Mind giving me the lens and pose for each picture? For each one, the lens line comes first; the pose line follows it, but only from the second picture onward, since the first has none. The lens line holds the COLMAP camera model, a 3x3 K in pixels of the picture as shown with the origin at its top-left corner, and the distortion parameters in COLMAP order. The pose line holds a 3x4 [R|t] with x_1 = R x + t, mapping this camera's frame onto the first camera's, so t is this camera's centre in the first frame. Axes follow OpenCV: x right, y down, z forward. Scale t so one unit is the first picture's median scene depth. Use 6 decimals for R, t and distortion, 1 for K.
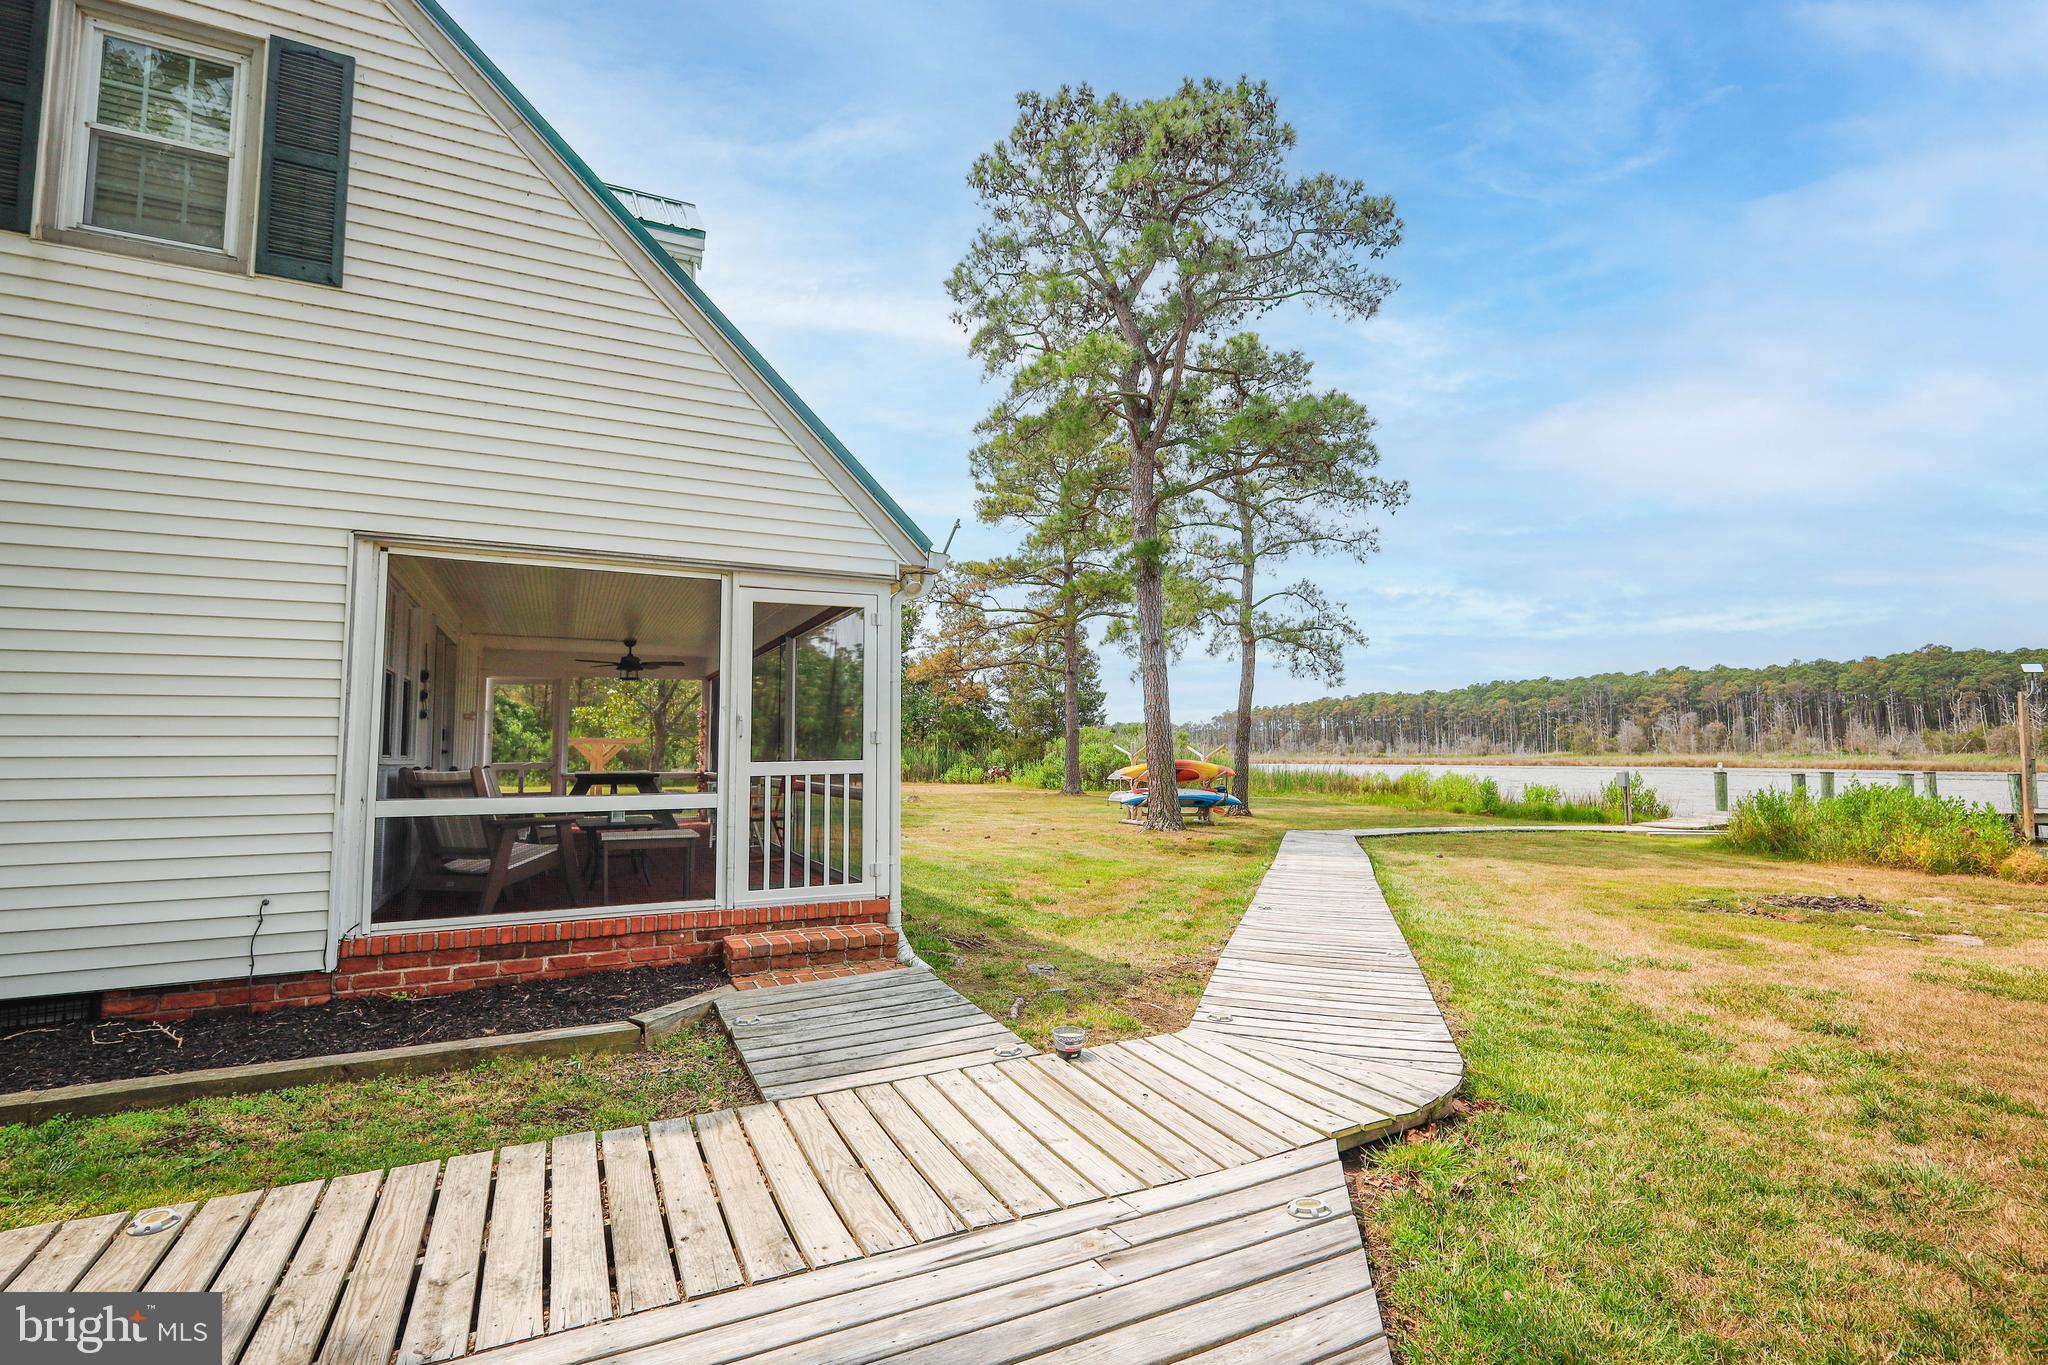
lens RADIAL K [[951.7, 0, 1015.8], [0, 951.7, 662.9], [0, 0, 1]] dist [0.027957, 0.000273]
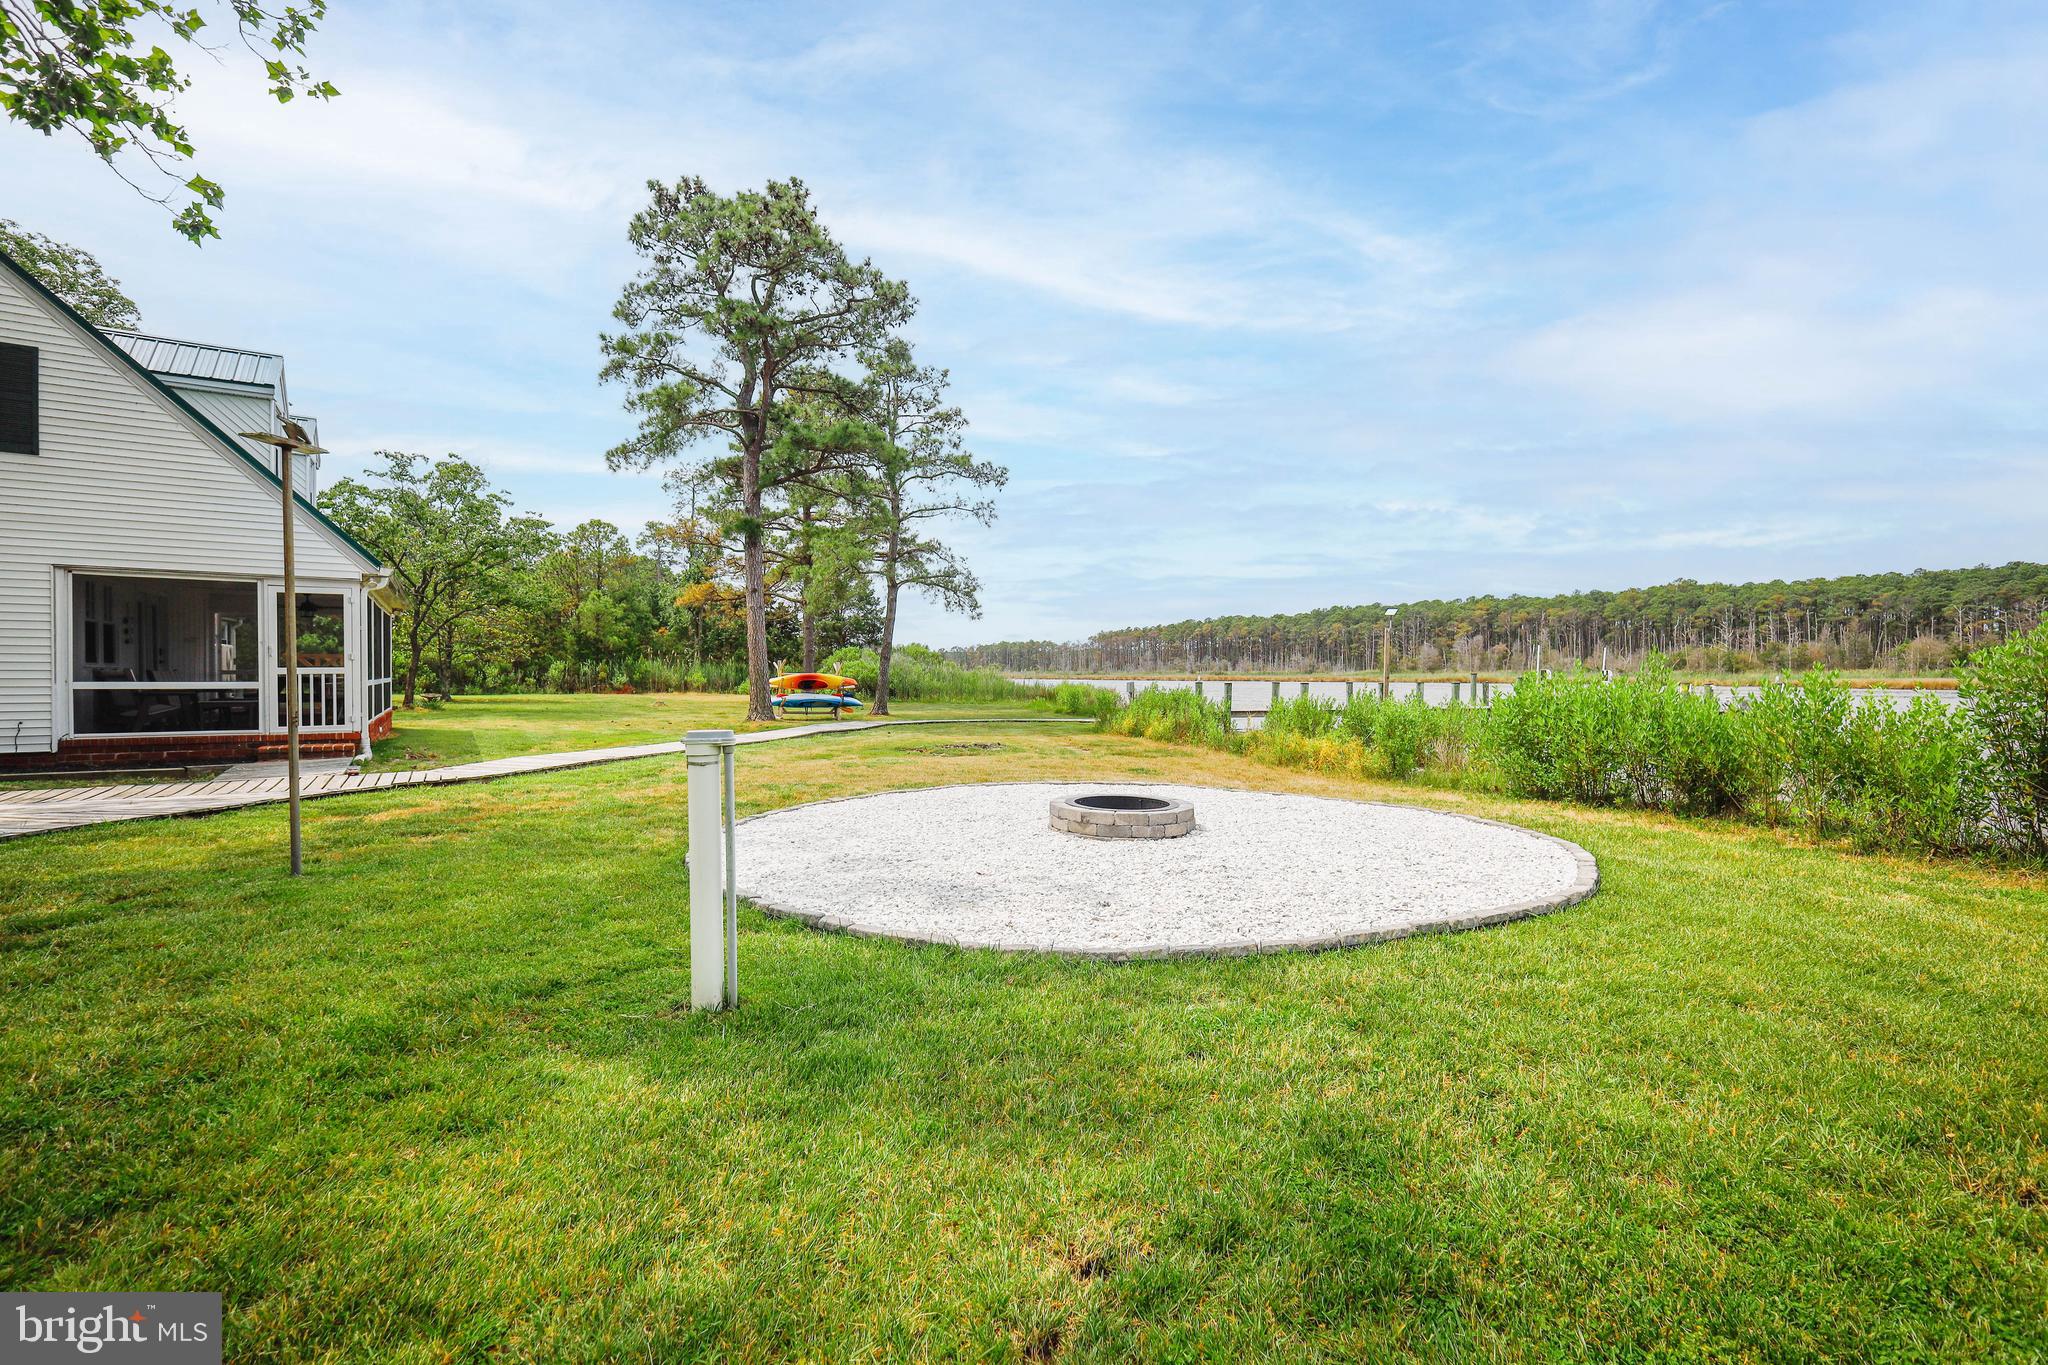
lens RADIAL K [[919.0, 0, 999.6], [0, 919.0, 674.1], [0, 0, 1]] dist [0.022264, -0.000303]
pose [[0.996252, 0.003700, 0.086422, 0.296246], [-0.012154, 0.995161, 0.097505, -0.027097], [-0.085643, -0.098190, 0.991476, -0.310880]]
